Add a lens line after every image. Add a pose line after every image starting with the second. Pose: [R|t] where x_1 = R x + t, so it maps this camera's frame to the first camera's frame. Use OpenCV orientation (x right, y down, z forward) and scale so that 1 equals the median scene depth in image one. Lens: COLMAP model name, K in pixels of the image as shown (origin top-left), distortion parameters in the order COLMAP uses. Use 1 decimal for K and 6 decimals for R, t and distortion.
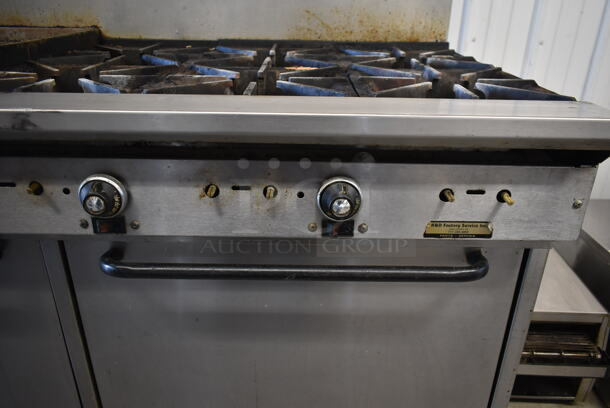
lens RADIAL K [[464.7, 0, 305.0], [0, 464.7, 204.0], [0, 0, 1]] dist [-0.028501, 0.012618]
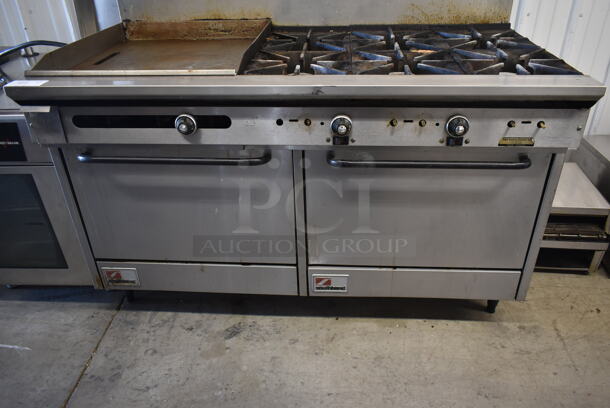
lens RADIAL K [[464.7, 0, 305.0], [0, 464.7, 204.0], [0, 0, 1]] dist [-0.028501, 0.012618]
pose [[0.996471, 0.003644, -0.083856, -0.328644], [0.005622, 0.993916, 0.109998, 0.078817], [0.083746, -0.110081, 0.990388, -0.865115]]
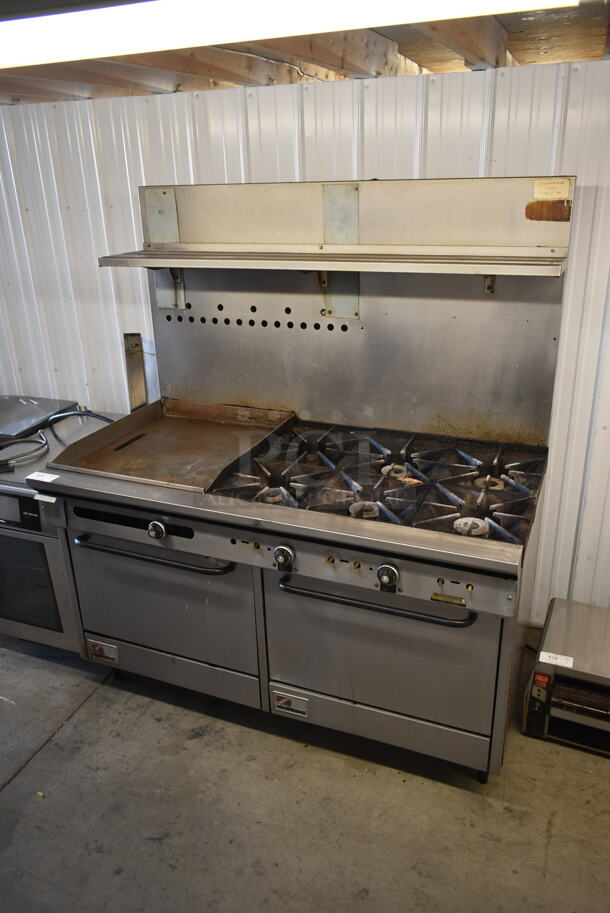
lens RADIAL K [[695.5, 0, 303.2], [0, 695.5, 453.3], [0, 0, 1]] dist [-0.028501, 0.012618]
pose [[0.920455, 0.106624, -0.376025, 0.652504], [-0.121748, 0.992422, -0.016615, -0.351717], [0.371404, 0.061073, 0.926461, -1.600454]]
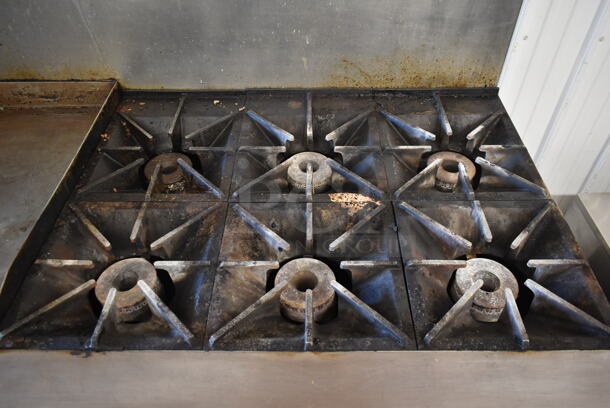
lens RADIAL K [[464.7, 0, 305.0], [0, 464.7, 204.0], [0, 0, 1]] dist [-0.028501, 0.012618]
pose [[0.999629, -0.013418, -0.023682, -0.084733], [0.020763, 0.938501, 0.344653, -0.728654], [0.017601, -0.345017, 0.938432, 0.091278]]
